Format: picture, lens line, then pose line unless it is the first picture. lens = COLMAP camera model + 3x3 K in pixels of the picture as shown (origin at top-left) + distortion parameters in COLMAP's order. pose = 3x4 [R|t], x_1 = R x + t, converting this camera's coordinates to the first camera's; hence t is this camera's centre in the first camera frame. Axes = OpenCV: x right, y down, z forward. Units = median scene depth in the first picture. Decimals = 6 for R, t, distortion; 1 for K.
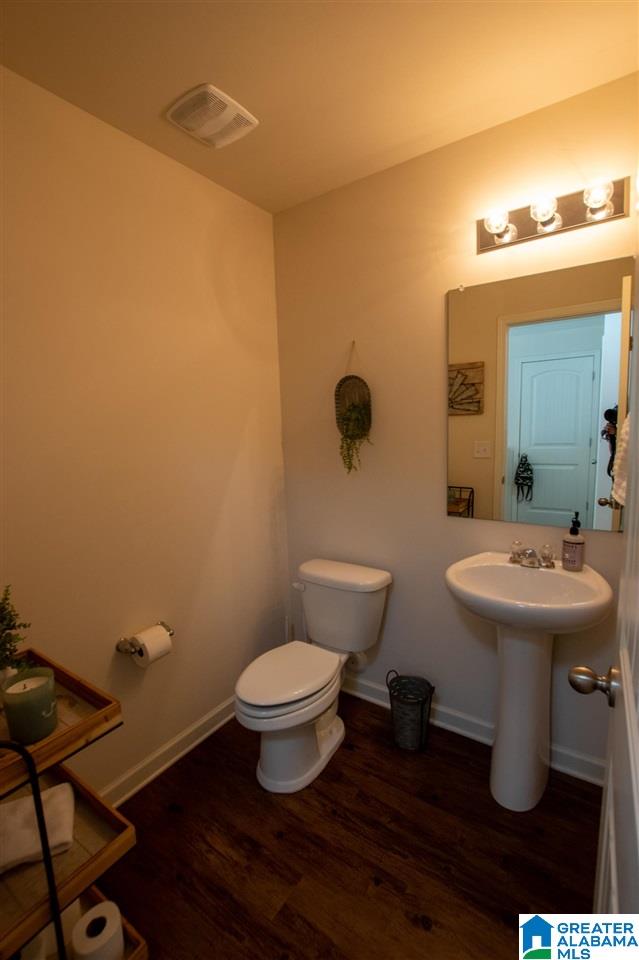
lens RADIAL K [[424.3, 0, 321.8], [0, 424.3, 480.8], [0, 0, 1]] dist [-0.035727, 0.005487]
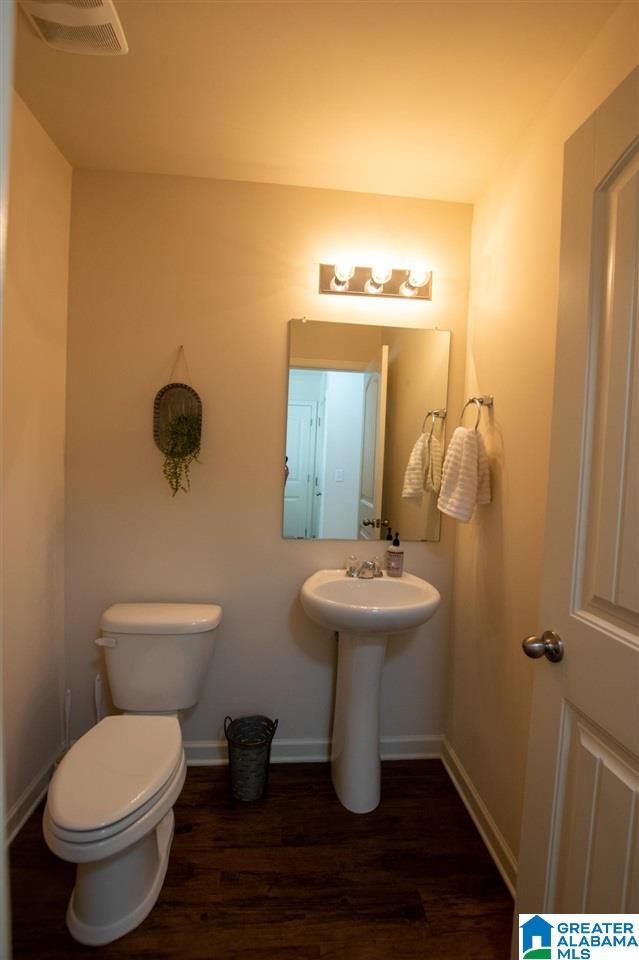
lens RADIAL K [[424.3, 0, 321.8], [0, 424.3, 480.8], [0, 0, 1]] dist [-0.035727, 0.005487]
pose [[0.765784, 0.033769, 0.642211, -0.294125], [0.019658, 0.996925, -0.075861, 0.027433], [-0.642797, 0.070718, 0.762765, 0.179531]]
